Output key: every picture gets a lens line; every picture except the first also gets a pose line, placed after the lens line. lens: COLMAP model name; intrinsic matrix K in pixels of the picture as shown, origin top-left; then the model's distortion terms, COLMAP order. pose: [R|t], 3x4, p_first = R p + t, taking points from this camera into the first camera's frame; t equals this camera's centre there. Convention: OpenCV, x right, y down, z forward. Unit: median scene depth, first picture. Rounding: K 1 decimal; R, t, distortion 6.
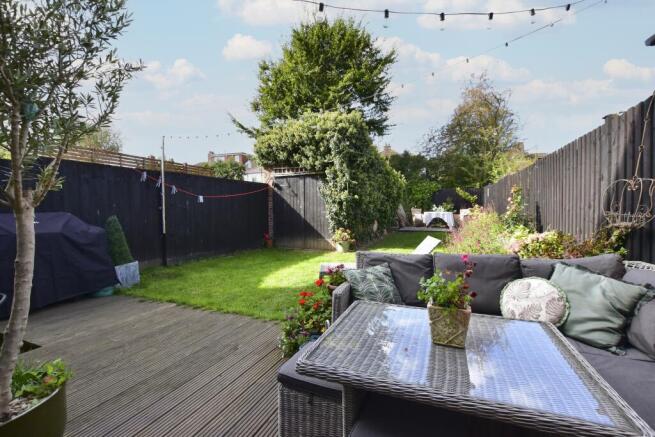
lens RADIAL K [[288.3, 0, 328.7], [0, 288.3, 218.5], [0, 0, 1]] dist [-0.008692, 0.000306]
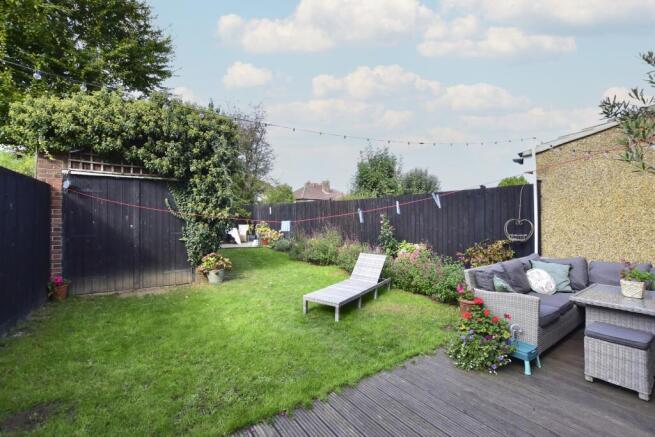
lens RADIAL K [[288.3, 0, 328.7], [0, 288.3, 218.5], [0, 0, 1]] dist [-0.008692, 0.000306]
pose [[0.524027, 0.011042, 0.851630, -0.451992], [0.023329, 0.999355, -0.027312, -0.032381], [-0.851382, 0.034180, 0.523431, 0.296369]]
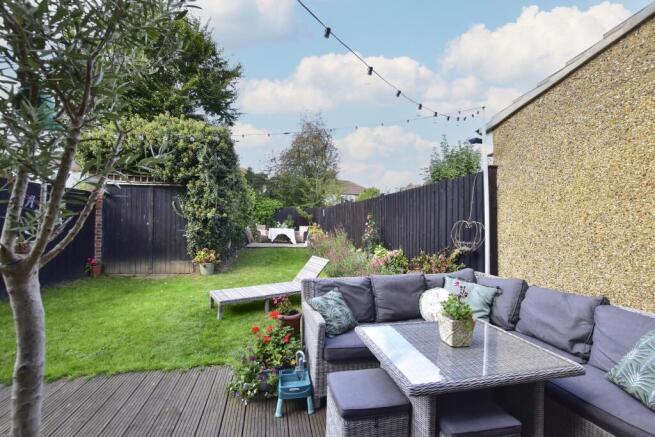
lens RADIAL K [[288.3, 0, 328.7], [0, 288.3, 218.5], [0, 0, 1]] dist [-0.008692, 0.000306]
pose [[0.822443, 0.027225, 0.568196, -0.149195], [-0.002277, 0.999004, -0.044572, -0.021071], [-0.568843, 0.035364, 0.821686, 0.024700]]
